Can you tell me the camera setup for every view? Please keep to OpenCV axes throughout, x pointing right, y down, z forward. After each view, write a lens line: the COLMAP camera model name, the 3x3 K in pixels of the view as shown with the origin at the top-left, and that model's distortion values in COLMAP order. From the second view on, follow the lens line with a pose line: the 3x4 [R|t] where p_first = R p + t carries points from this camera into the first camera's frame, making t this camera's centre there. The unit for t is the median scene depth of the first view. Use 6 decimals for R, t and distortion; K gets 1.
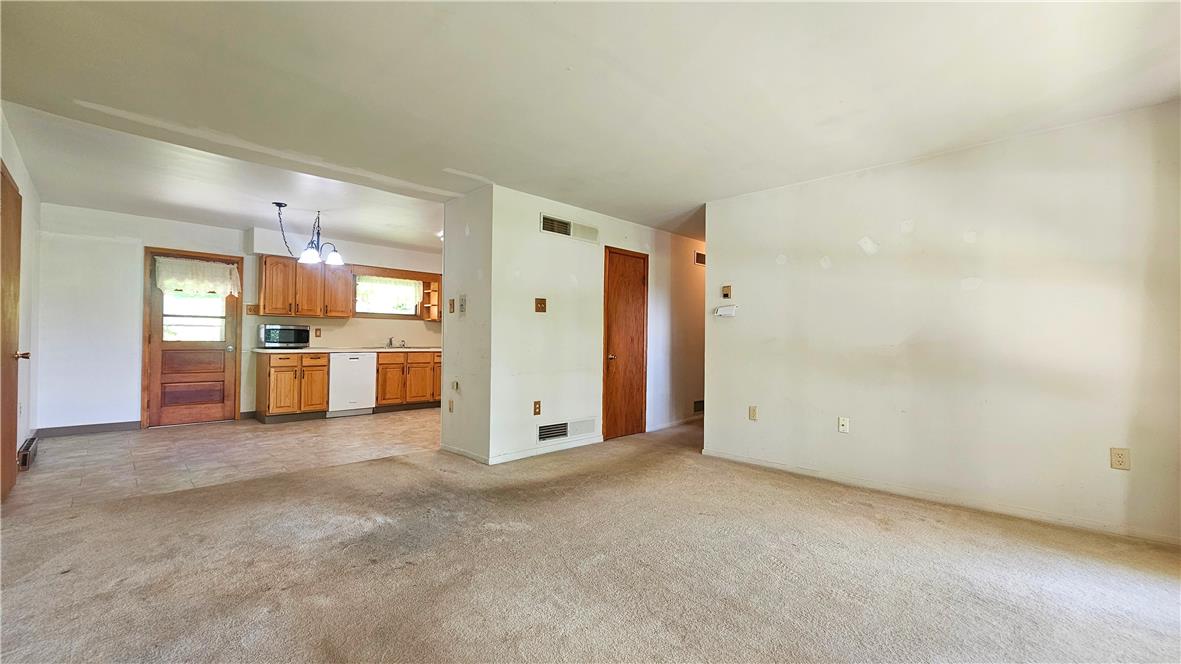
lens RADIAL K [[483.4, 0, 587.7], [0, 483.4, 334.6], [0, 0, 1]] dist [-0.002332, -0.000069]
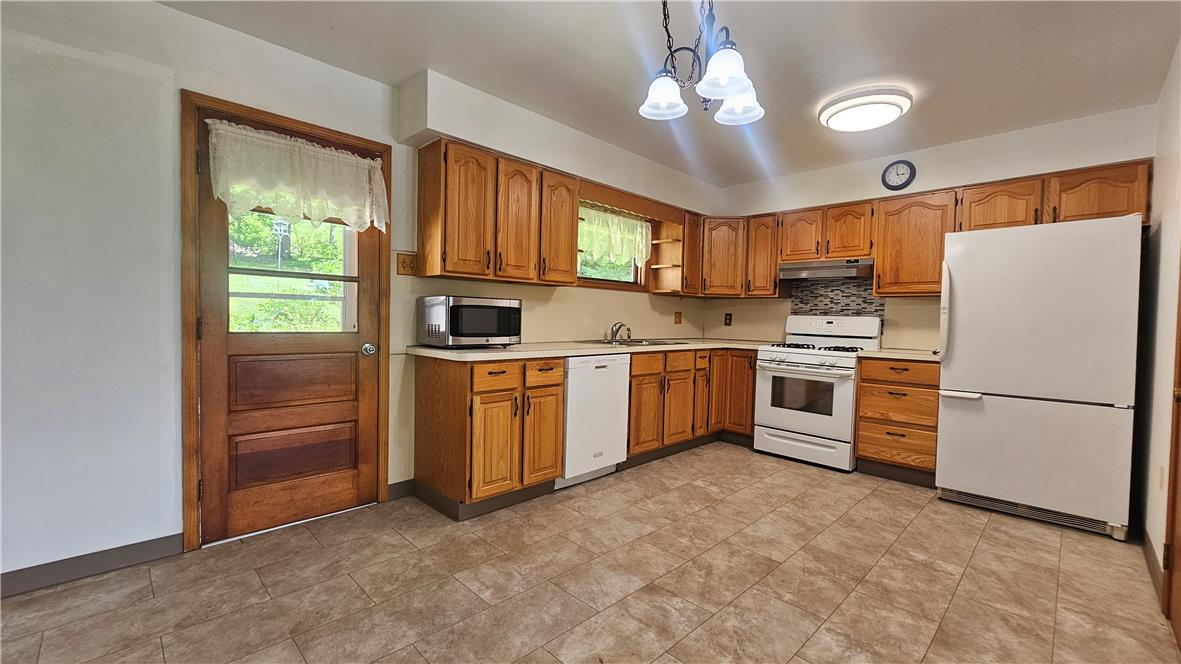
lens RADIAL K [[483.4, 0, 587.7], [0, 483.4, 334.6], [0, 0, 1]] dist [-0.002332, -0.000069]
pose [[0.999952, 0.007079, -0.006847, -0.526682], [-0.006786, 0.999102, 0.041811, -0.004387], [0.007137, -0.041762, 0.999102, 0.544309]]
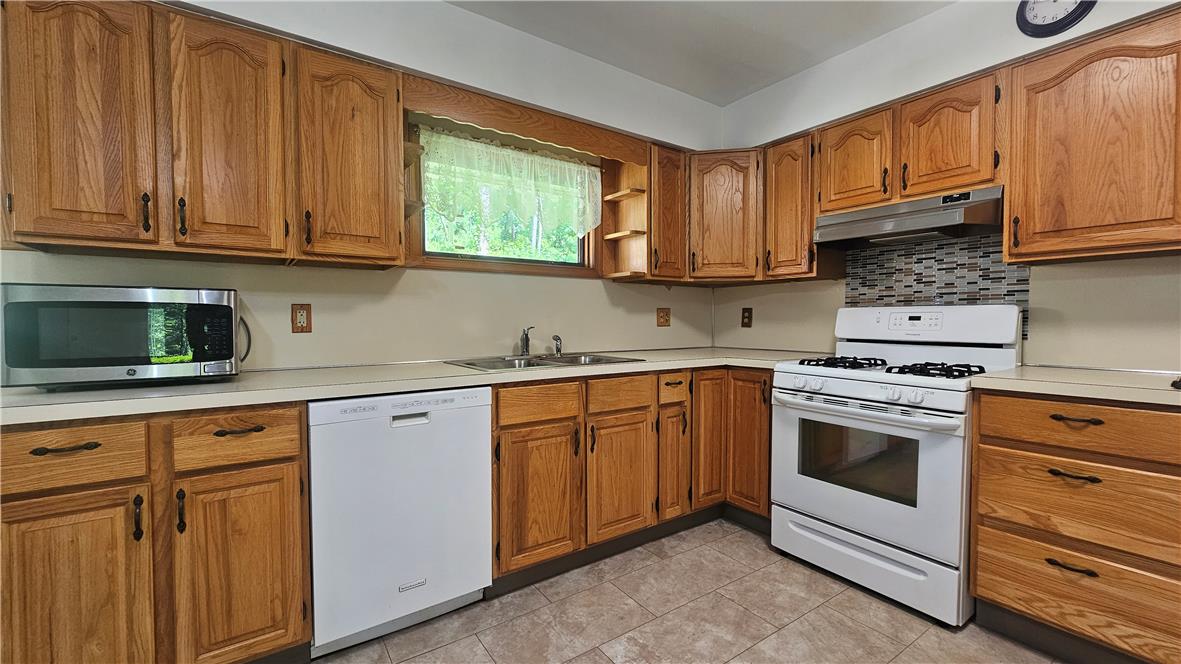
lens RADIAL K [[483.4, 0, 587.7], [0, 483.4, 334.6], [0, 0, 1]] dist [-0.002332, -0.000069]
pose [[0.984048, -0.013606, -0.177381, -0.369953], [0.019908, 0.999231, 0.033794, -0.000045], [0.176785, -0.036787, 0.983562, 0.820725]]
